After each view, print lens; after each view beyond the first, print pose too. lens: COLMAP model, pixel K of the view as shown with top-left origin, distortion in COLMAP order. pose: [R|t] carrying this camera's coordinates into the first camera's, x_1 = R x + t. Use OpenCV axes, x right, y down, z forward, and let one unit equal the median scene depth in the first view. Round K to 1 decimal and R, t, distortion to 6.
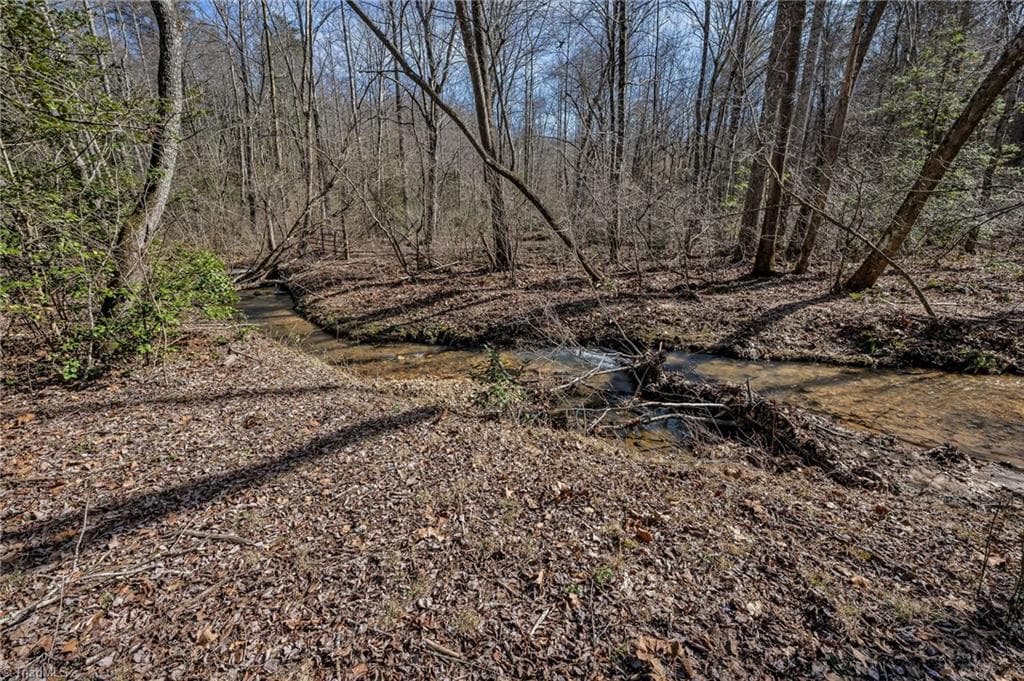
lens RADIAL K [[412.2, 0, 509.9], [0, 412.2, 343.5], [0, 0, 1]] dist [0.000739, 0.000213]
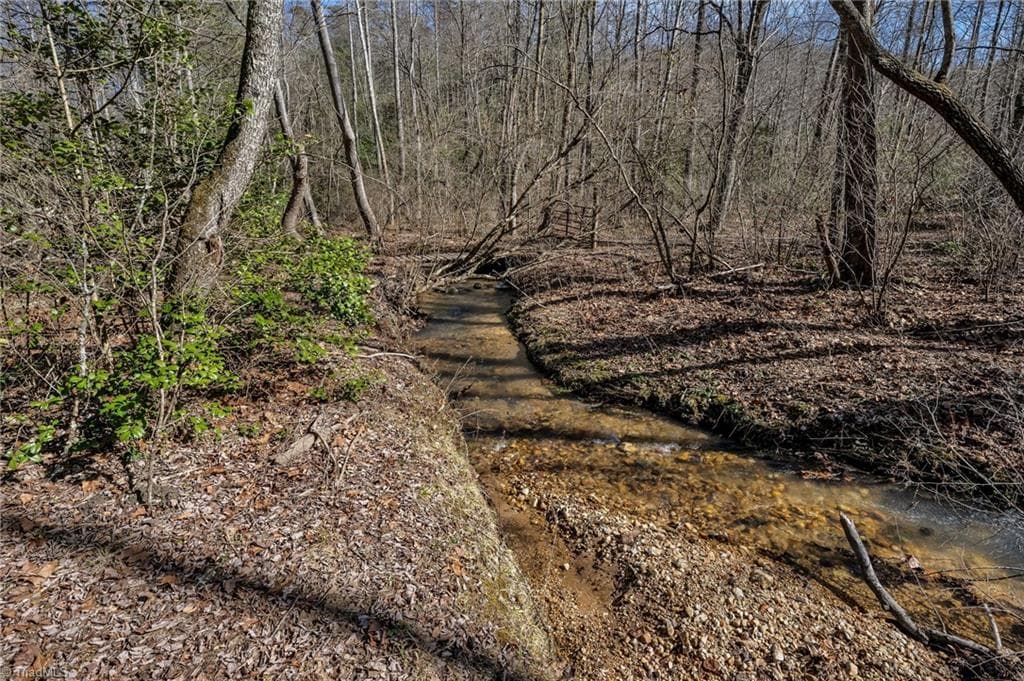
lens RADIAL K [[534.6, 0, 512.0], [0, 534.6, 340.5], [0, 0, 1]] dist [-0.001608, -0.000121]
pose [[0.857456, 0.138807, -0.495481, -0.049522], [-0.151655, 0.988328, 0.014429, -0.062358], [0.491701, 0.062770, 0.868499, 0.220345]]
